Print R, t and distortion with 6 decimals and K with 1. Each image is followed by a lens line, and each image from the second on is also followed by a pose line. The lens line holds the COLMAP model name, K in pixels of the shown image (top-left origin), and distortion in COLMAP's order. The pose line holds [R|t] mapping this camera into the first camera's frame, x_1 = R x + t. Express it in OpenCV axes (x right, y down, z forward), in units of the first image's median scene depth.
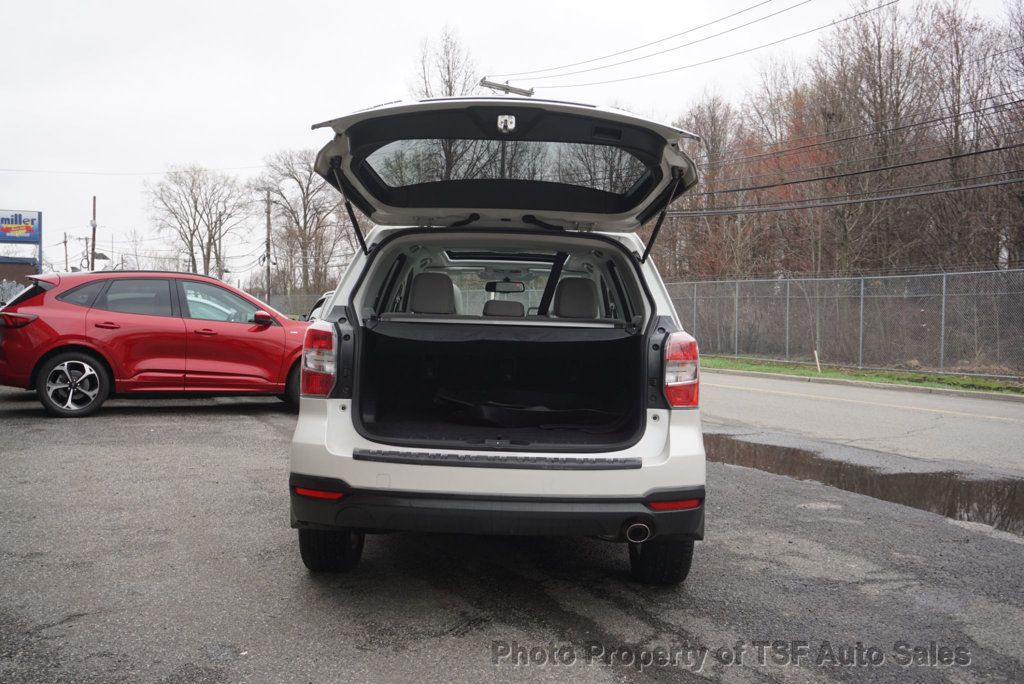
lens RADIAL K [[938.4, 0, 511.2], [0, 938.4, 339.9], [0, 0, 1]] dist [-0.025981, 0.011497]
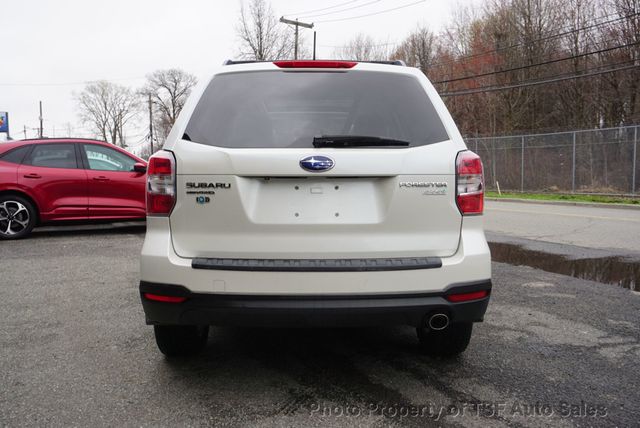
lens RADIAL K [[586.5, 0, 317.4], [0, 586.5, 204.6], [0, 0, 1]] dist [-0.025981, 0.011497]
pose [[0.999248, -0.033133, 0.020145, -0.022255], [0.032316, 0.998693, 0.039603, 0.021275], [-0.021431, -0.038923, 0.999012, 0.230639]]
